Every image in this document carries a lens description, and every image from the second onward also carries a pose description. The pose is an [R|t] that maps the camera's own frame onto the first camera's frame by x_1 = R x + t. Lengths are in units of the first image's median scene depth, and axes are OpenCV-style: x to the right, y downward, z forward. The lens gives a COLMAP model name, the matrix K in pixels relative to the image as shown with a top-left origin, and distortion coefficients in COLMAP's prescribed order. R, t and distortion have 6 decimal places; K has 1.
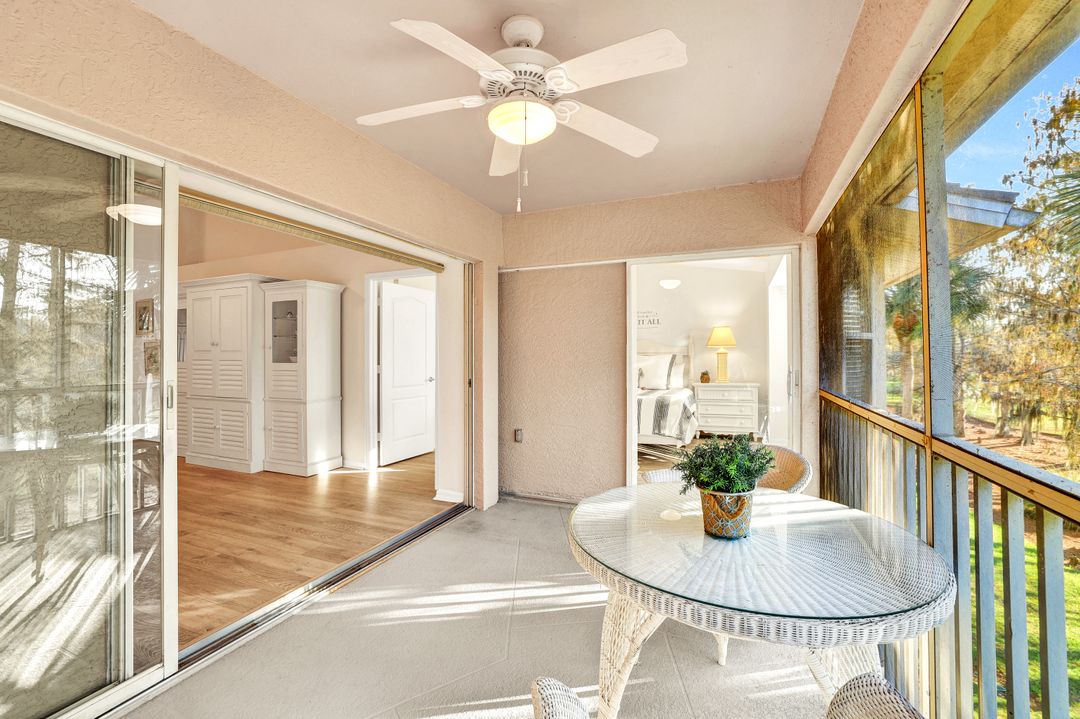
lens RADIAL K [[473.3, 0, 532.2], [0, 473.3, 352.8], [0, 0, 1]] dist [-0.036207, 0.014705]
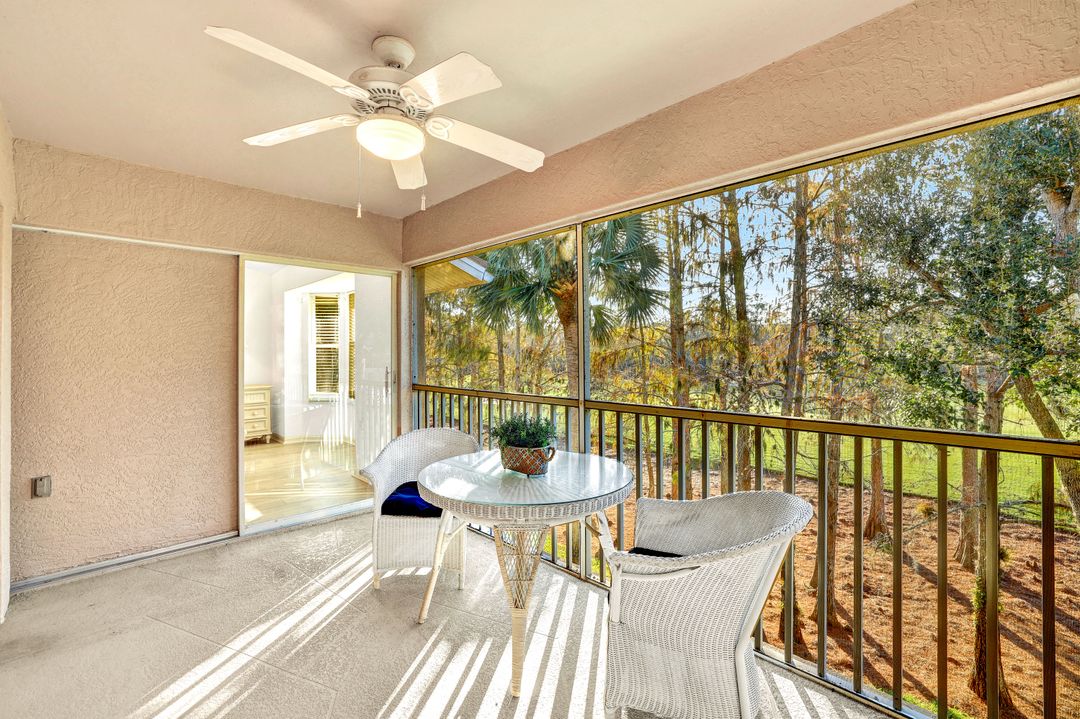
lens RADIAL K [[473.3, 0, 532.2], [0, 473.3, 352.8], [0, 0, 1]] dist [-0.036207, 0.014705]
pose [[0.380934, 0.000392, 0.924602, -0.411518], [-0.004234, 0.999990, 0.001320, -0.012623], [-0.924592, -0.004417, 0.380932, 0.158440]]
